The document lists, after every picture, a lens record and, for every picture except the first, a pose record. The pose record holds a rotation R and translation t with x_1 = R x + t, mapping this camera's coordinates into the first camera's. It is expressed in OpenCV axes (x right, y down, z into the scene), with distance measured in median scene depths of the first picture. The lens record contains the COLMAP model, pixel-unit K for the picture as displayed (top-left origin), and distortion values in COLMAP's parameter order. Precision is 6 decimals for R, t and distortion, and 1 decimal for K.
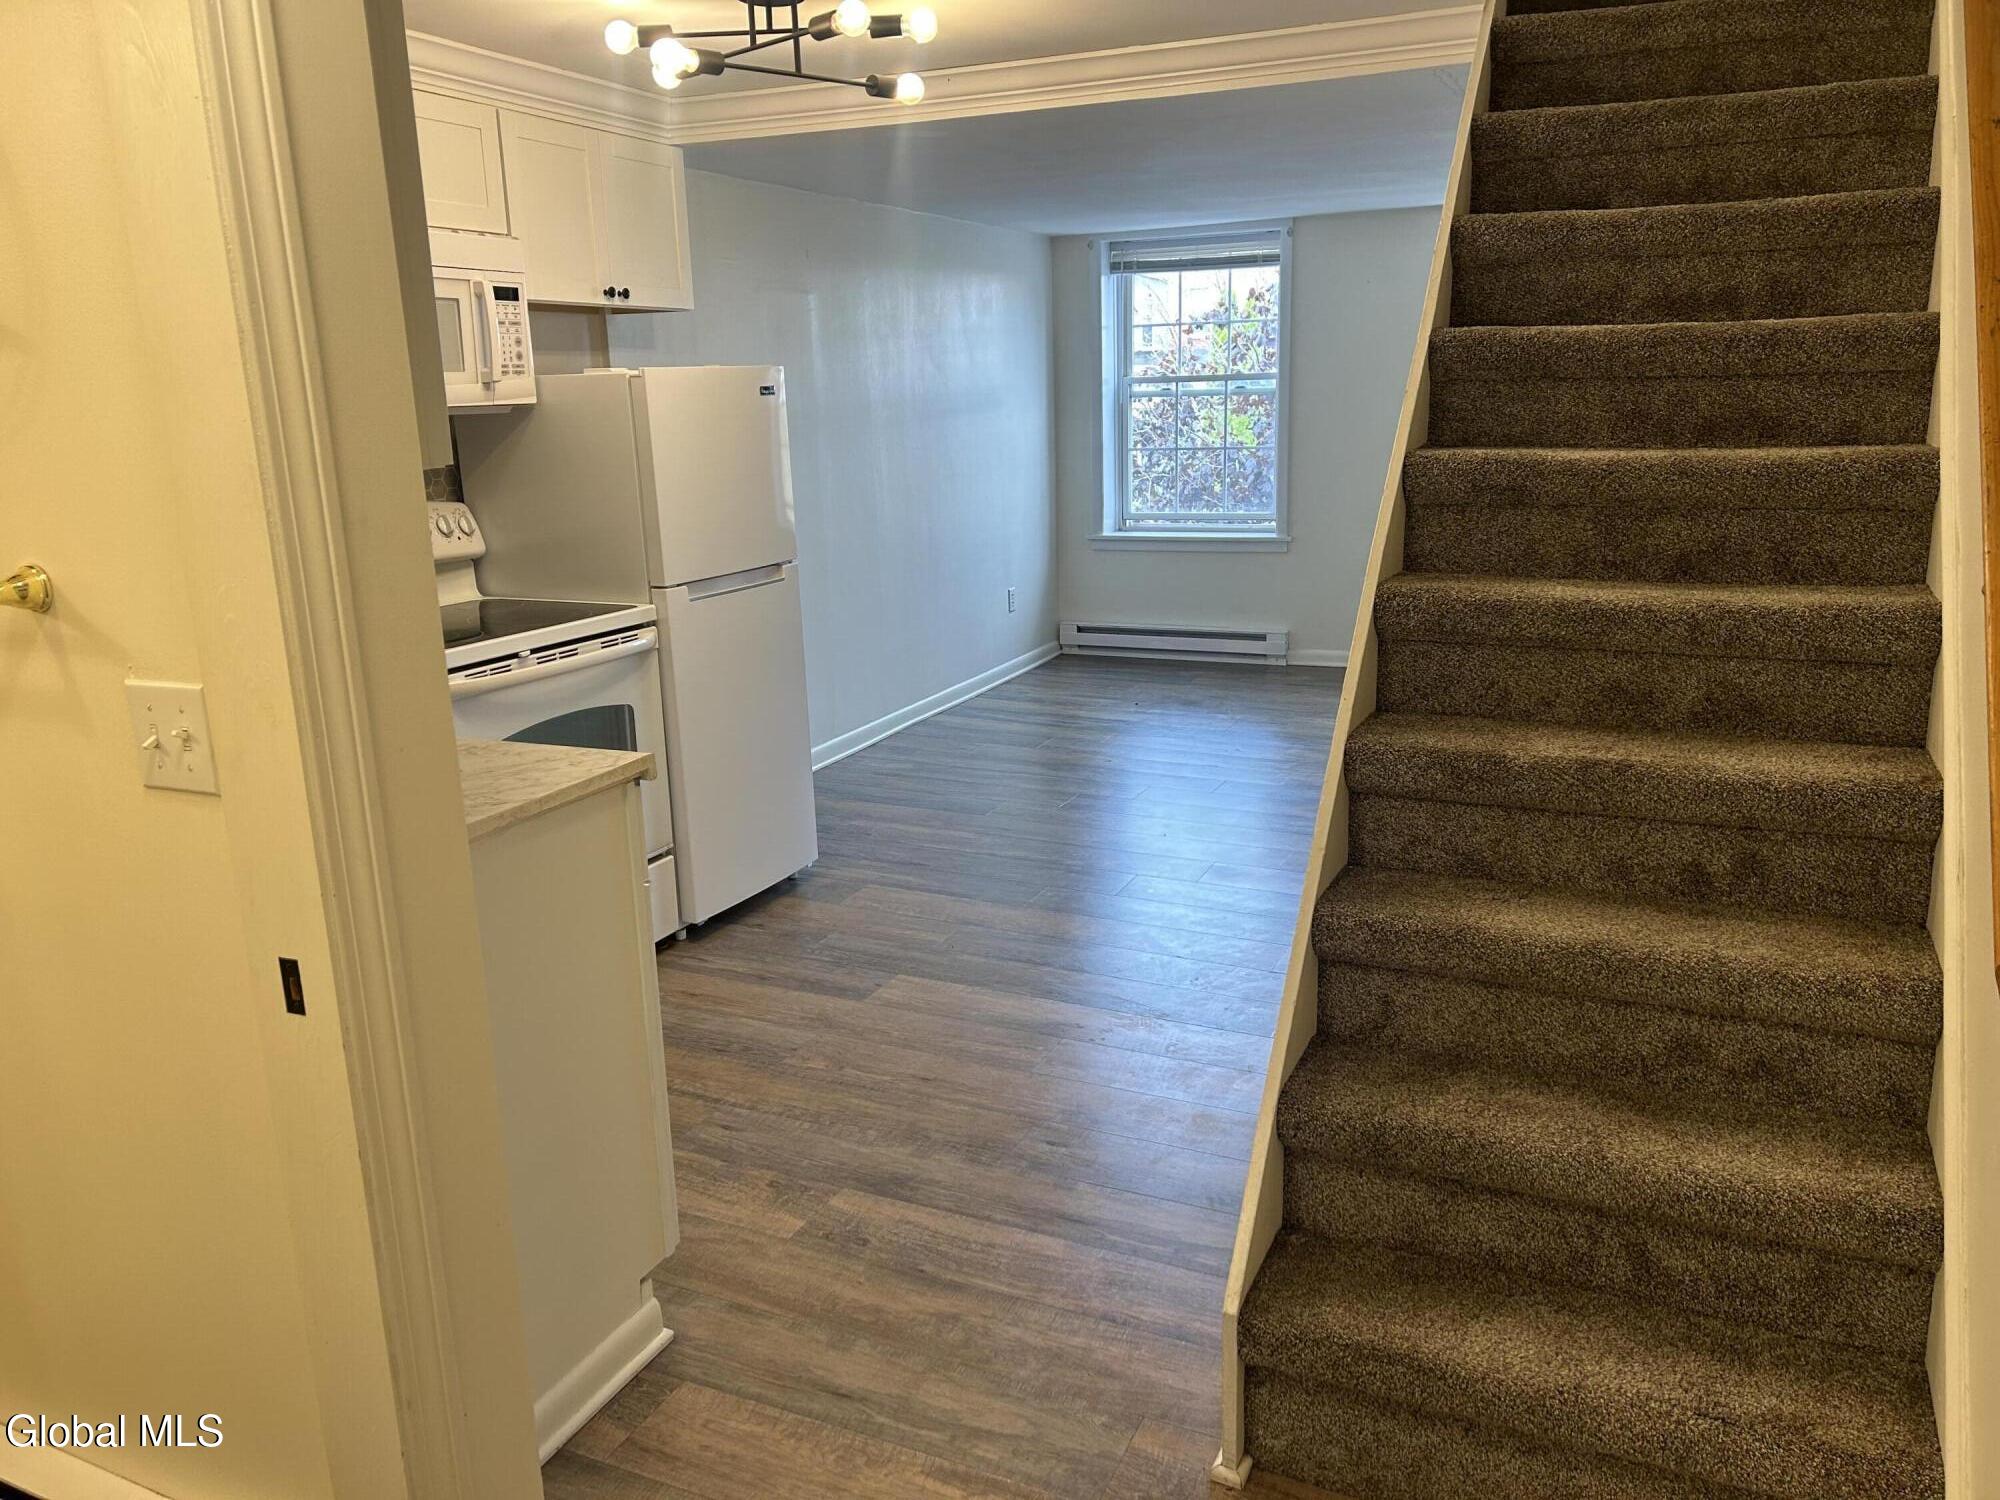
lens RADIAL K [[1497.6, 0, 1006.9], [0, 1497.6, 745.2], [0, 0, 1]] dist [0.046681, -0.054227]
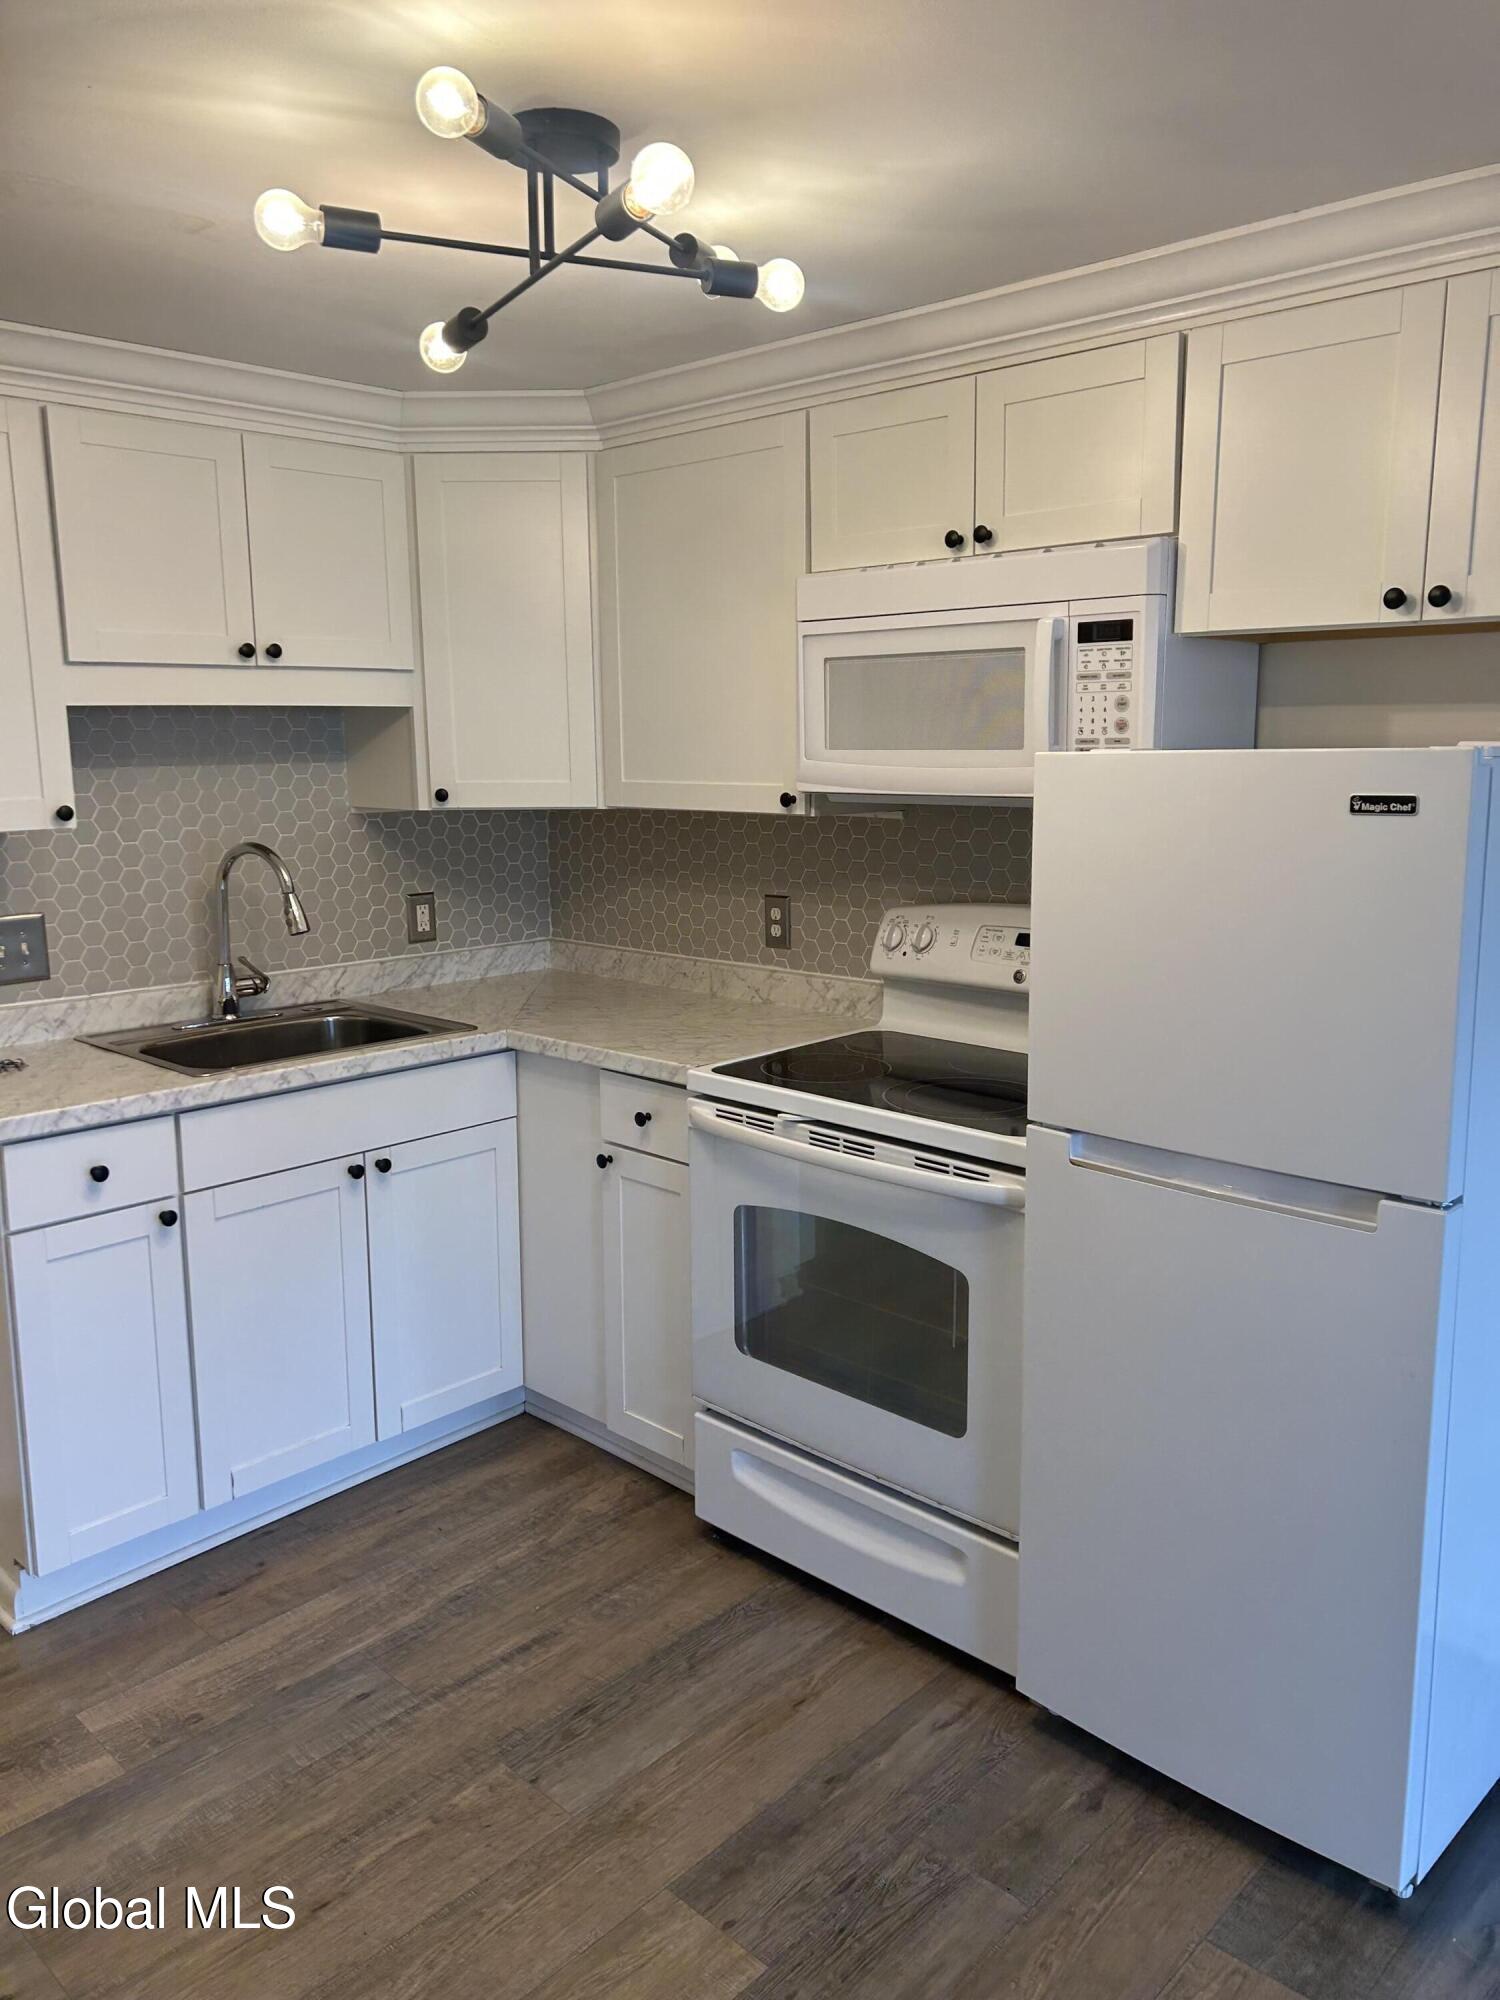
lens RADIAL K [[1497.6, 0, 737.4], [0, 1497.6, 981.1], [0, 0, 1]] dist [0.046681, -0.054227]
pose [[-0.335112, 0.181445, -0.924542, 0.354979], [-0.205398, 0.943611, 0.259636, -0.299541], [0.919517, 0.276906, -0.278947, 1.101143]]
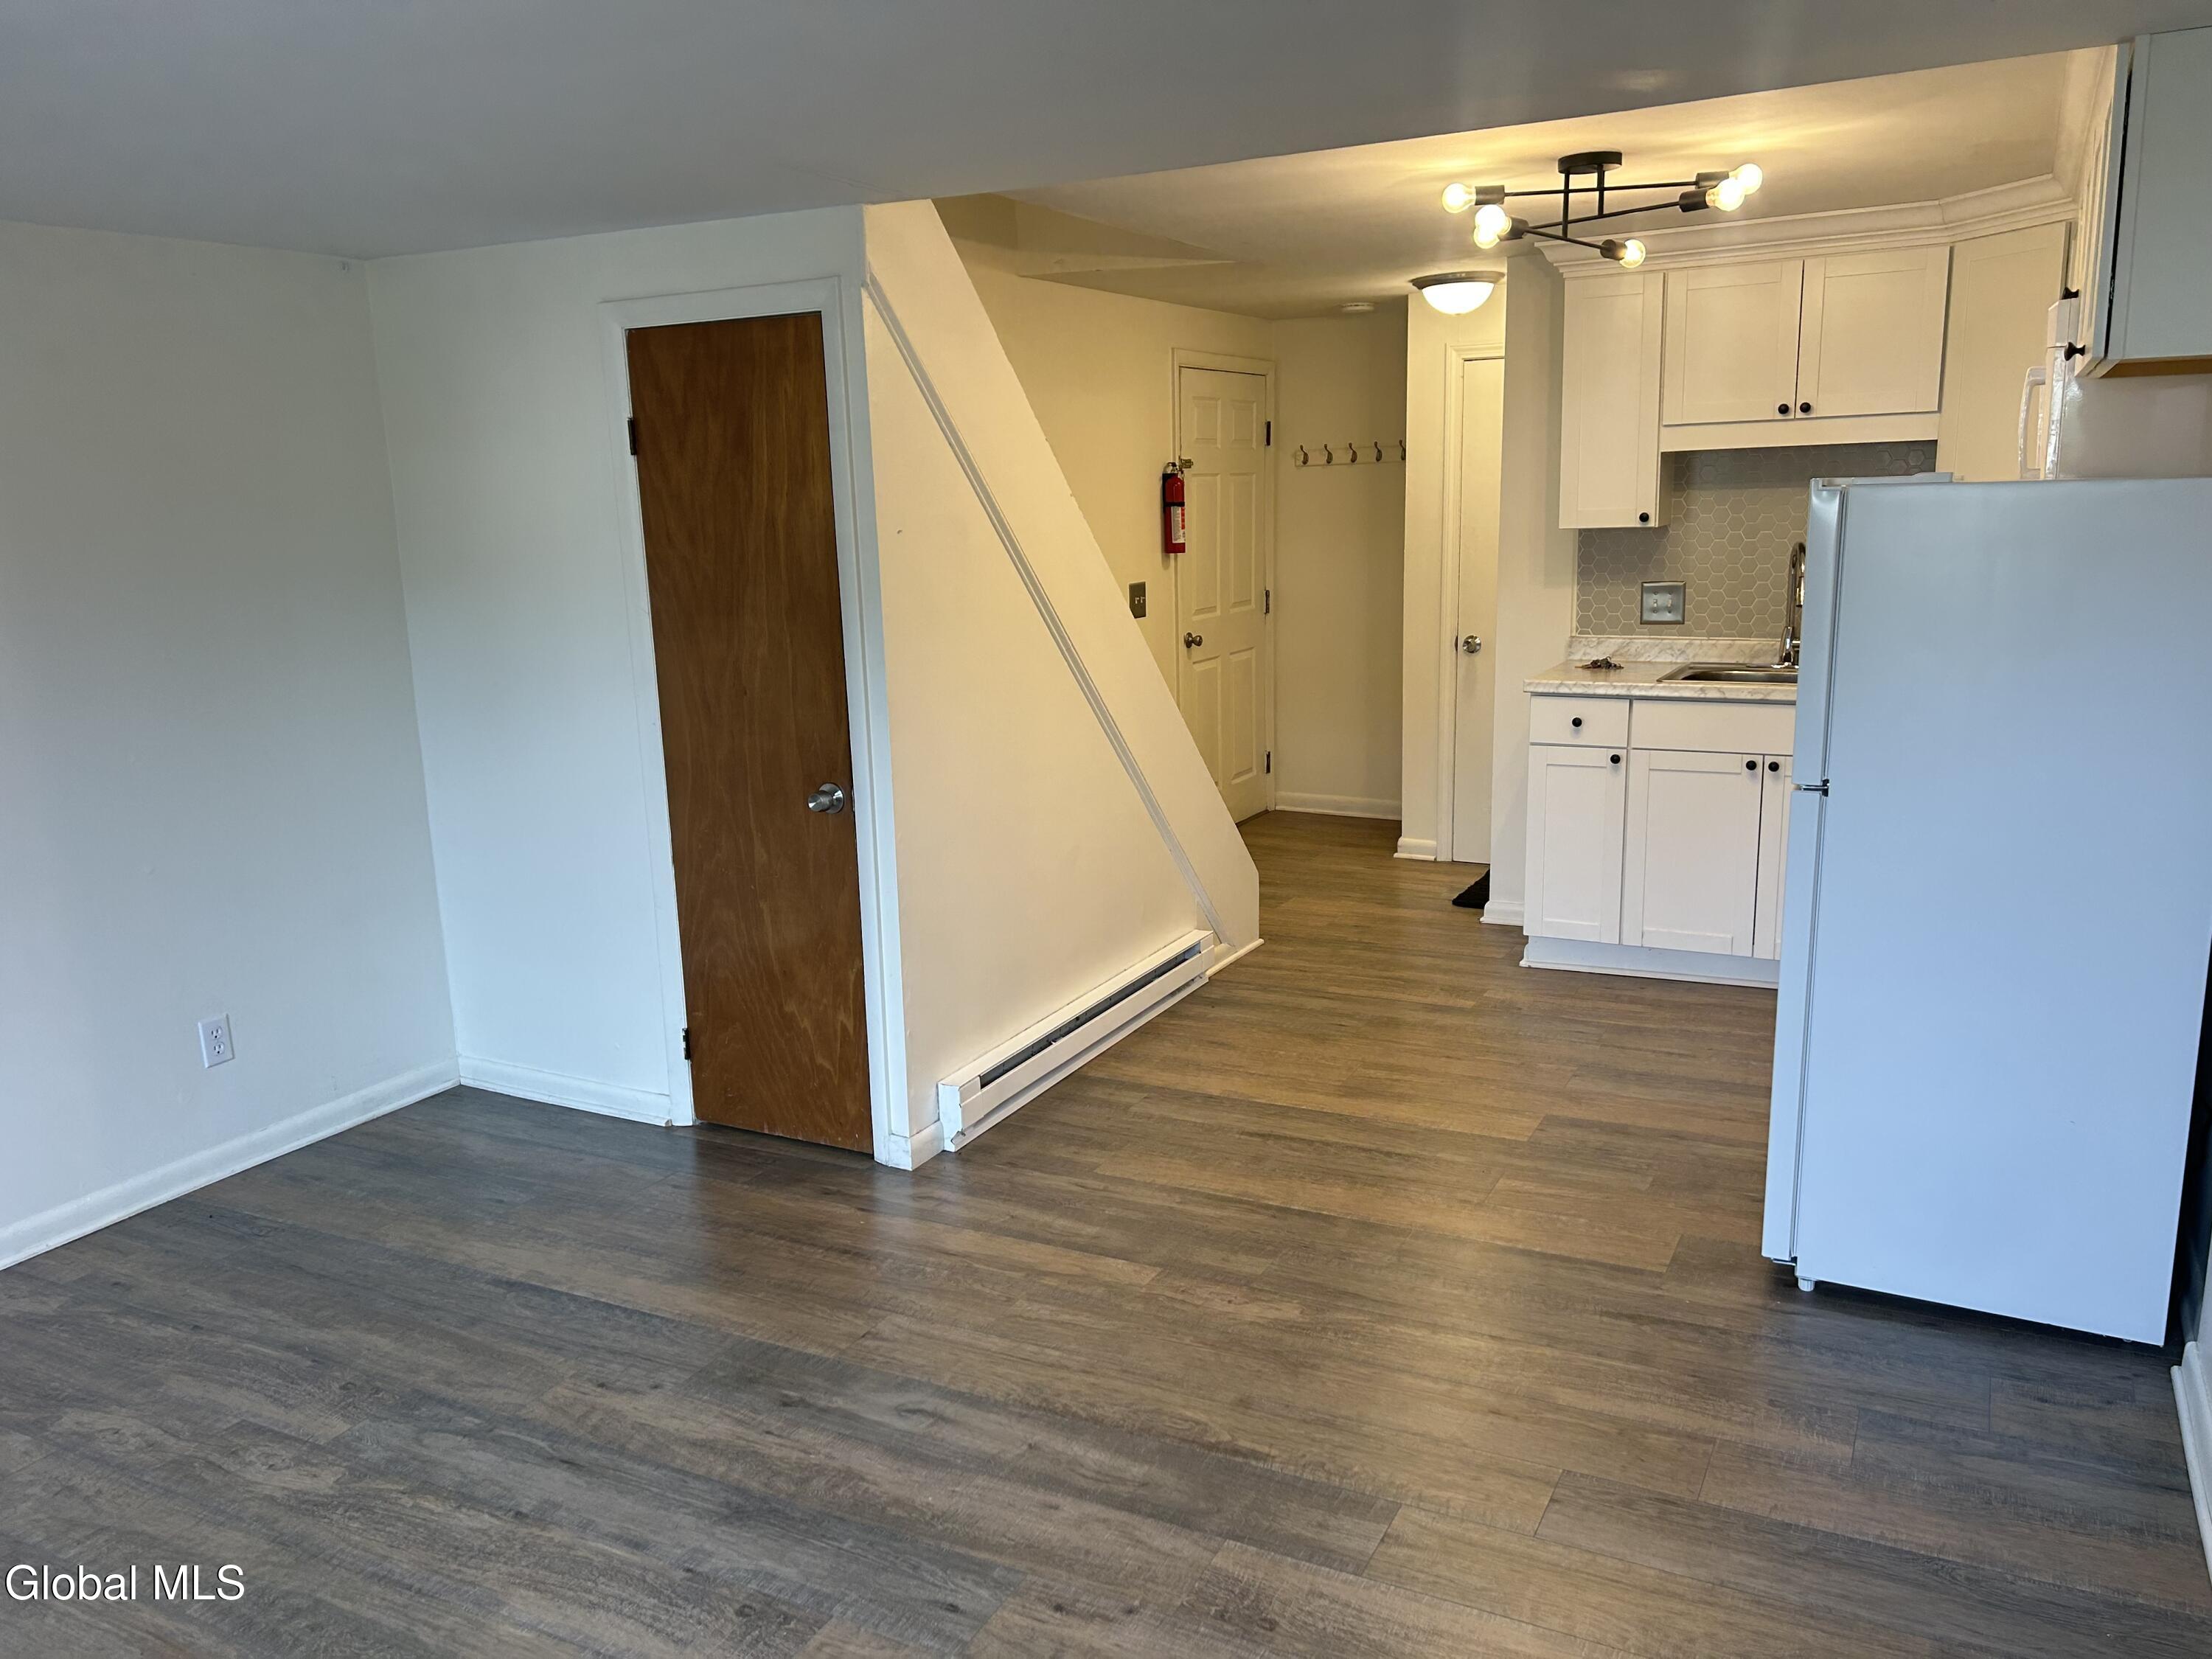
lens RADIAL K [[1656.3, 0, 1089.6], [0, 1656.3, 827.7], [0, 0, 1]] dist [0.046681, -0.054227]
pose [[-0.996260, 0.039411, 0.076897, 0.117370], [0.068281, 0.904446, 0.421089, -0.502375], [-0.052954, 0.424764, -0.903754, 1.971746]]
